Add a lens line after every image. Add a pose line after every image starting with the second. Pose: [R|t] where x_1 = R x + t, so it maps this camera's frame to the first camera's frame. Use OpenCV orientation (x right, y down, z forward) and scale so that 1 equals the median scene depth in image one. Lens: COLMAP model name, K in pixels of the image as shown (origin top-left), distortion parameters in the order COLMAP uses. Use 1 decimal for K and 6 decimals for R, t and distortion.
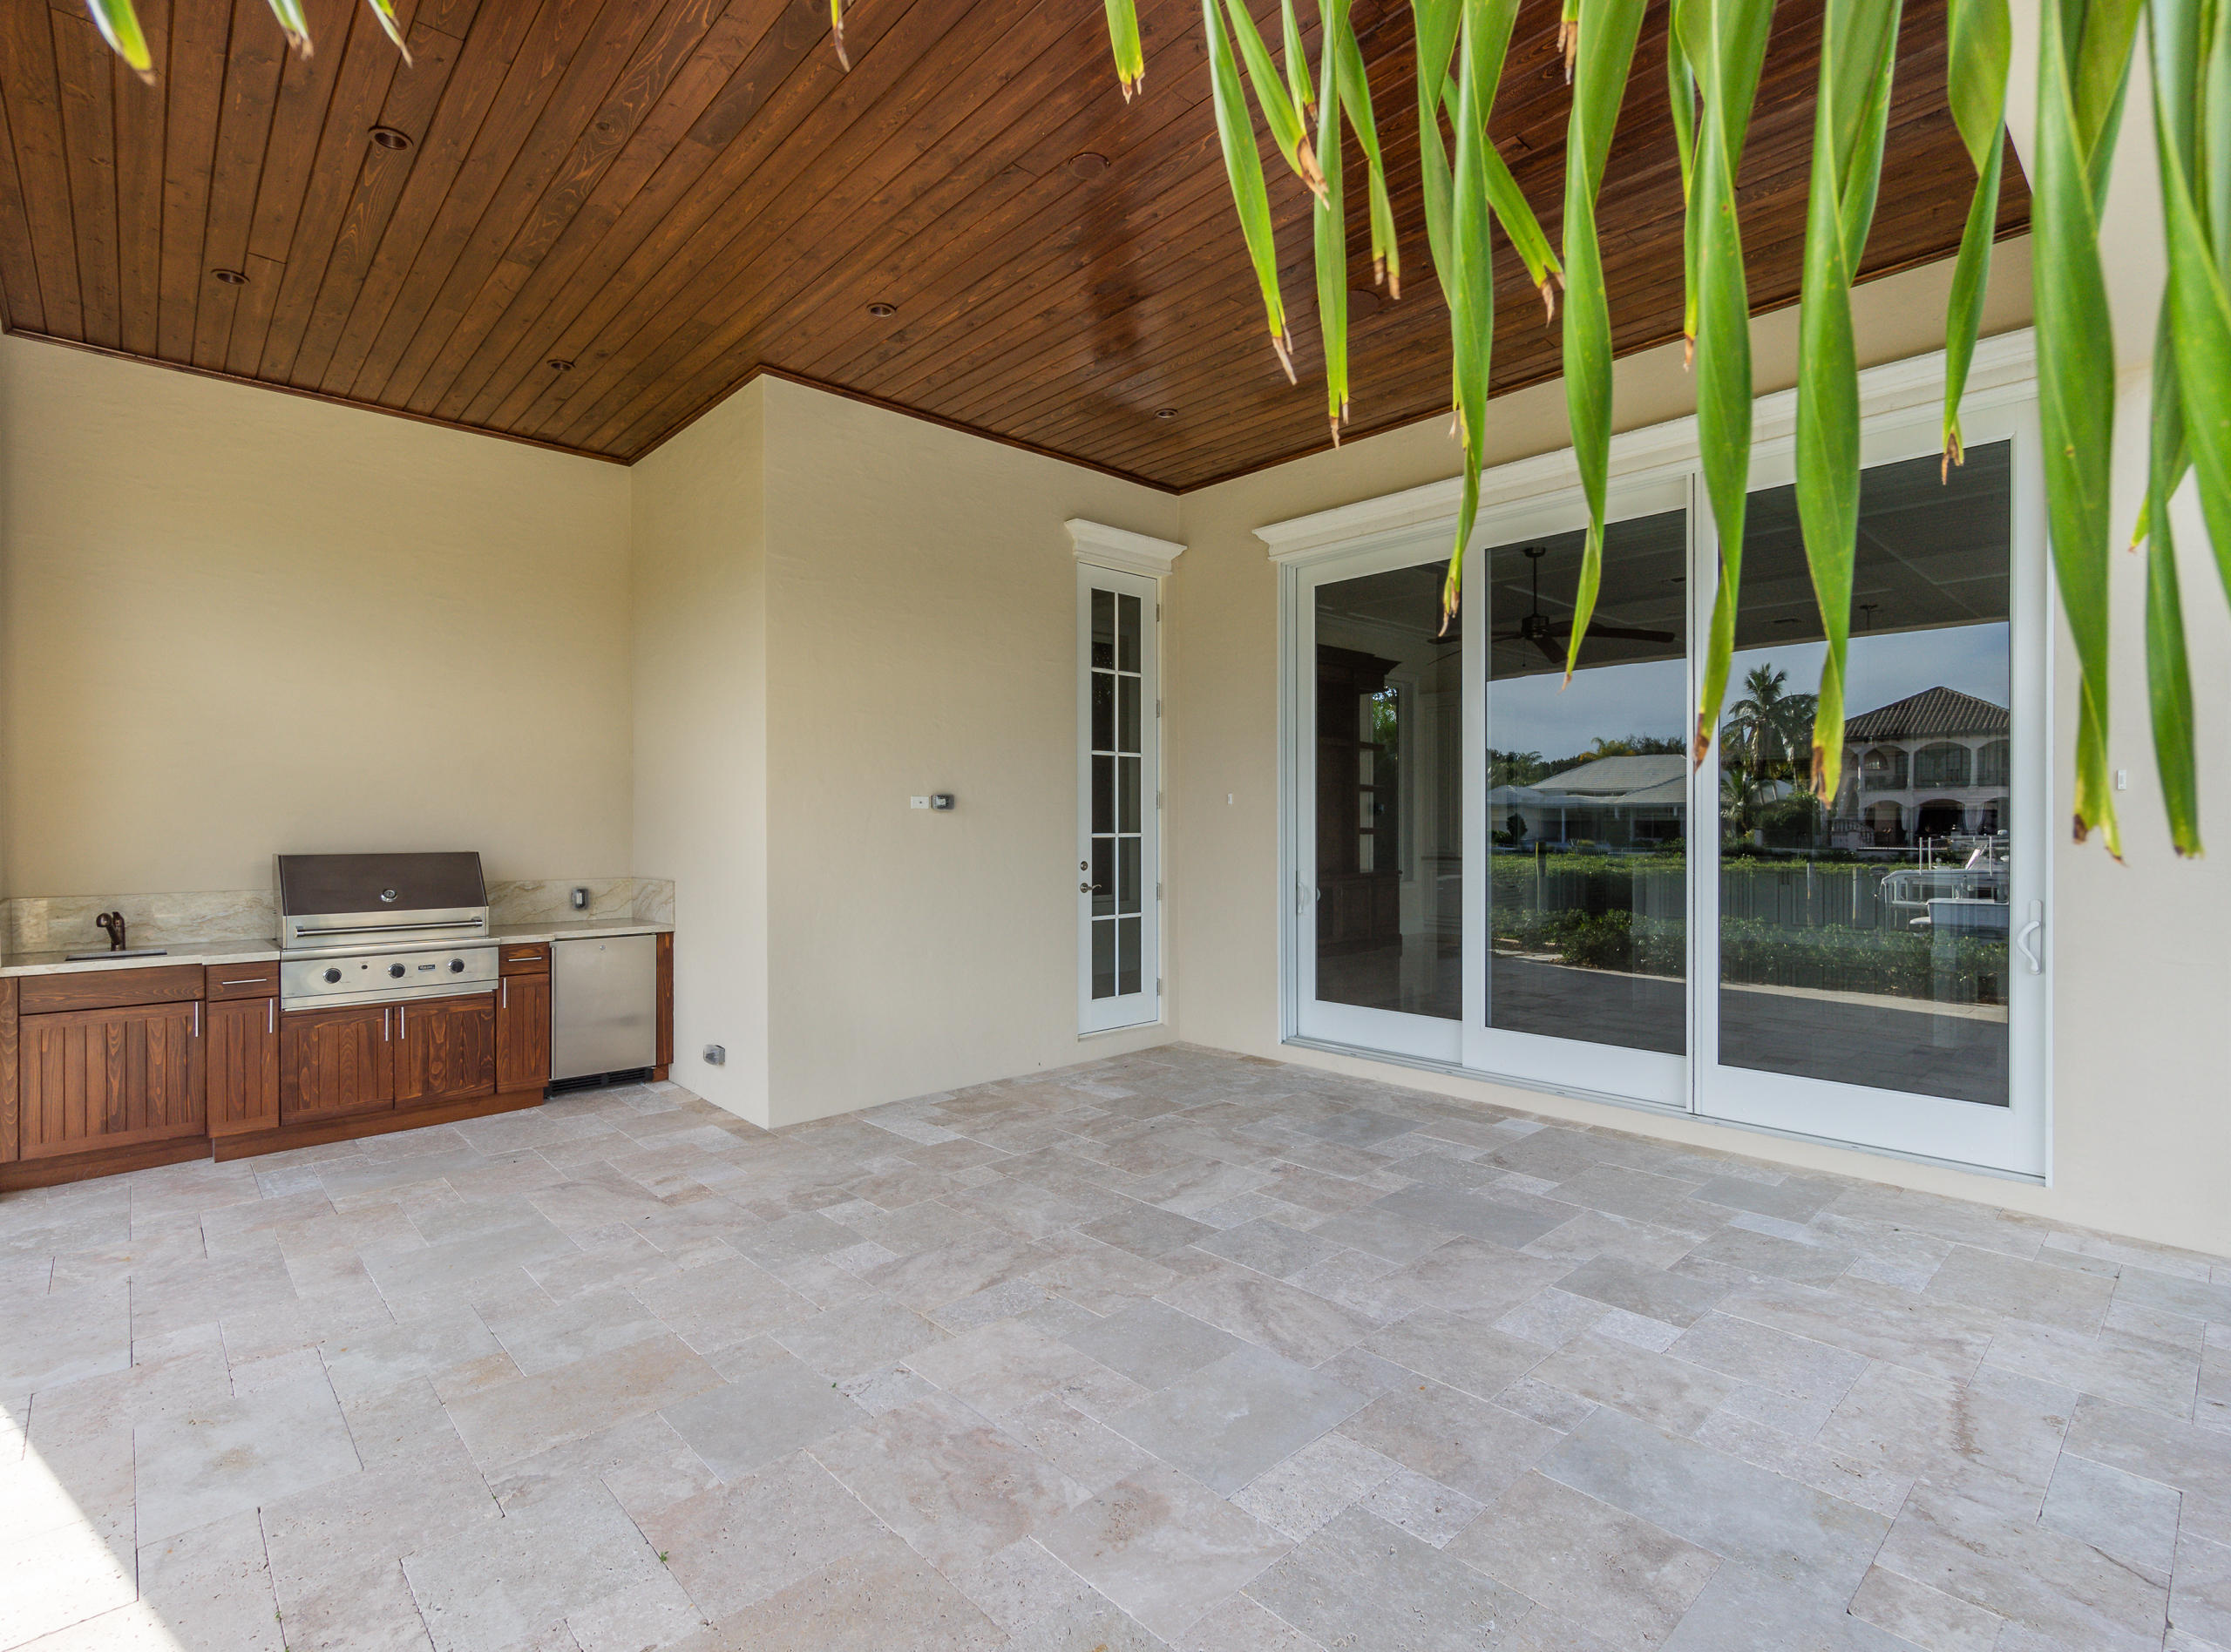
lens RADIAL K [[1035.8, 0, 1116.7], [0, 1035.8, 830.8], [0, 0, 1]] dist [0.000467, 0.000377]
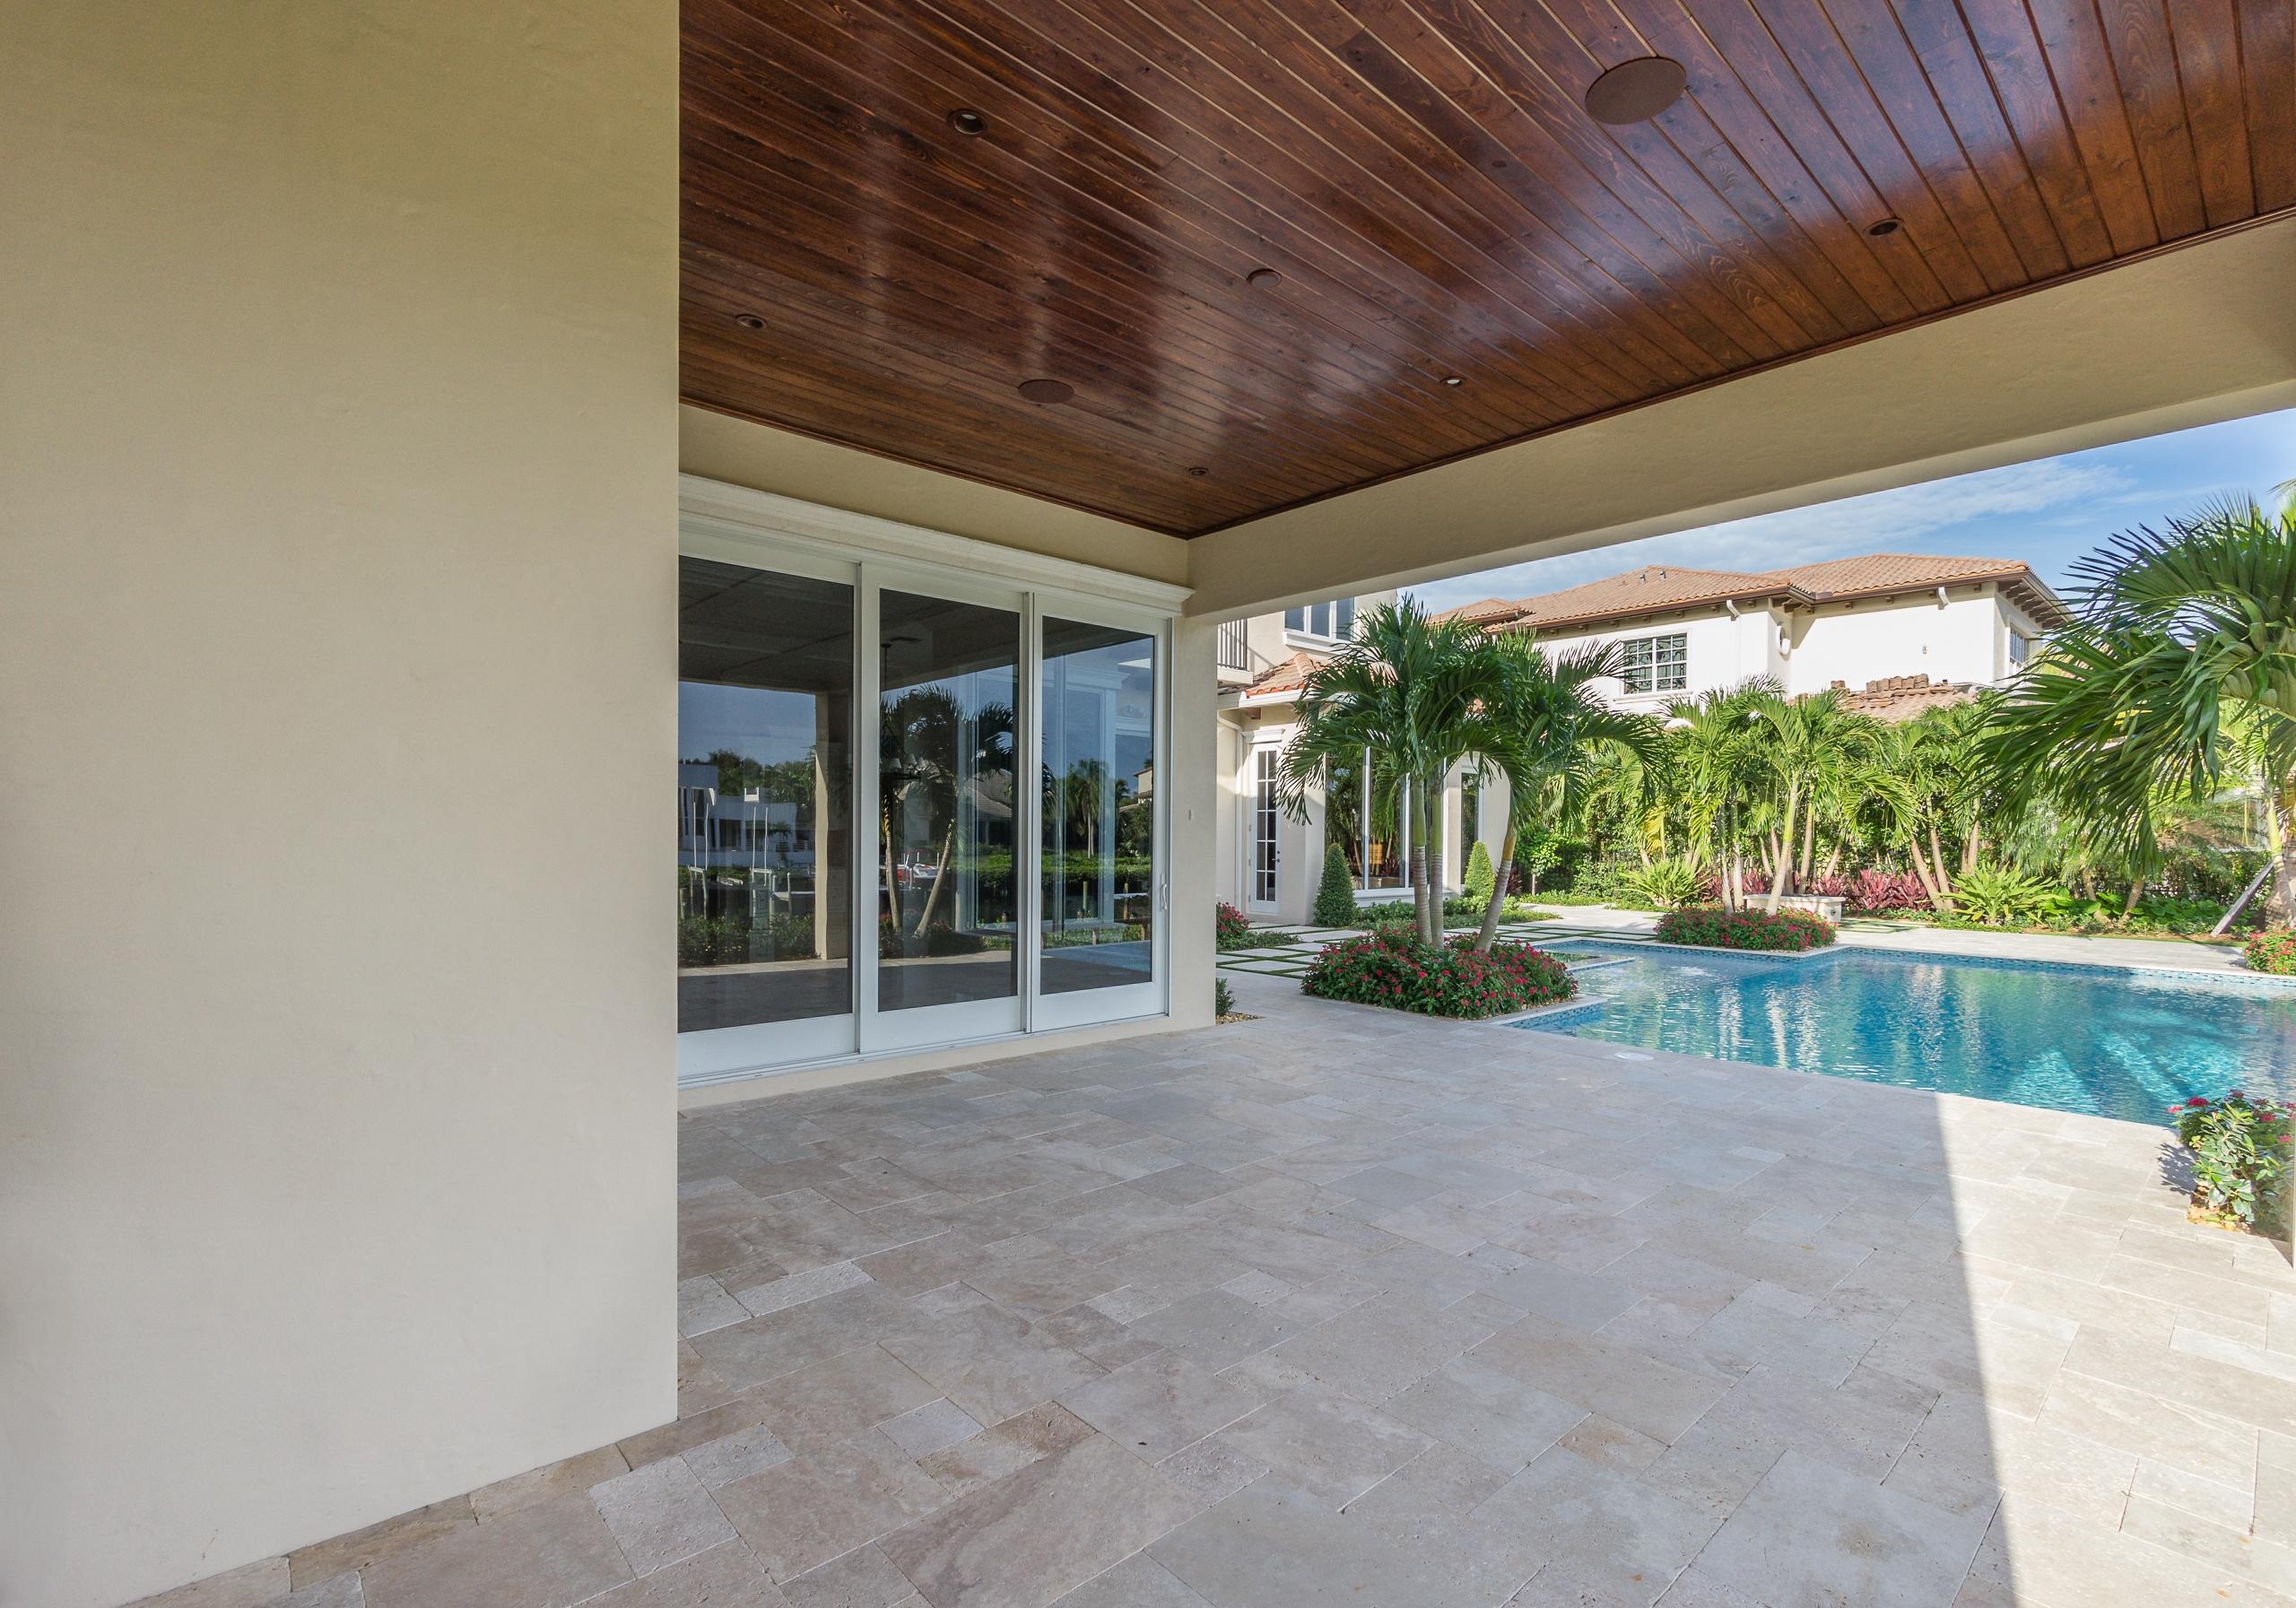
lens RADIAL K [[1025.0, 0, 1149.1], [0, 1025.0, 817.8], [0, 0, 1]] dist [0.000236, 0.000605]
pose [[0.040144, 0.019716, 0.998999, -1.004862], [-0.003985, 0.999801, -0.019572, 0.000813], [-0.999186, -0.003195, 0.040214, 0.895568]]
